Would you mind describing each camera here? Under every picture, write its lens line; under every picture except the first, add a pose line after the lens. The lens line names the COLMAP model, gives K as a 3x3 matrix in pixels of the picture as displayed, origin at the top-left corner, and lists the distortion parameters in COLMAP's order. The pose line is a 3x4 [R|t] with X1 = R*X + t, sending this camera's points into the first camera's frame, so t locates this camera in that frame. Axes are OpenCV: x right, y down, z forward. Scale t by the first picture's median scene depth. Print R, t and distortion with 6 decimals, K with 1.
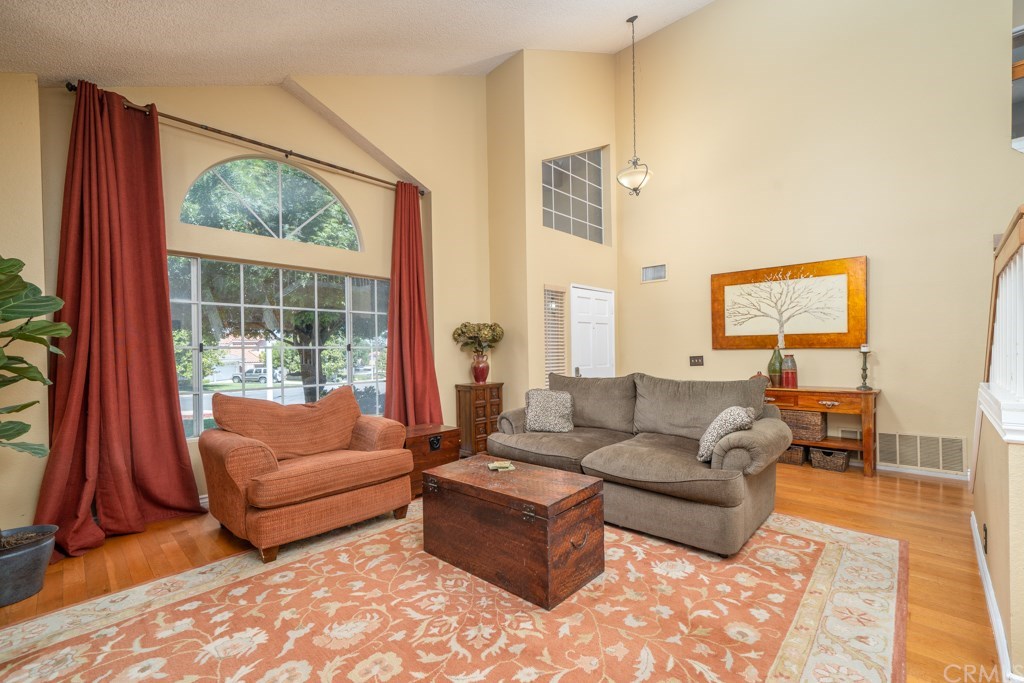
lens RADIAL K [[435.6, 0, 528.6], [0, 435.6, 355.8], [0, 0, 1]] dist [-0.001237, -0.000245]
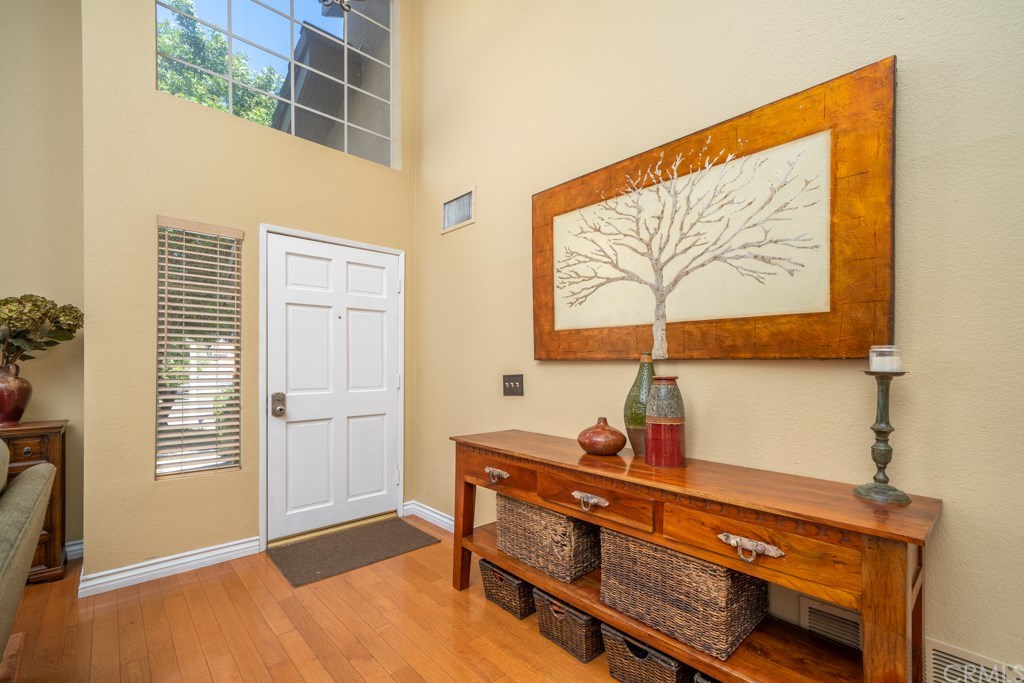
lens RADIAL K [[444.2, 0, 504.6], [0, 444.2, 364.5], [0, 0, 1]] dist [-0.000254, 0.000269]
pose [[0.995559, 0.015240, -0.092900, 0.489797], [-0.016297, 0.999811, -0.010630, -0.006550], [0.092720, 0.012097, 0.995619, 0.608350]]
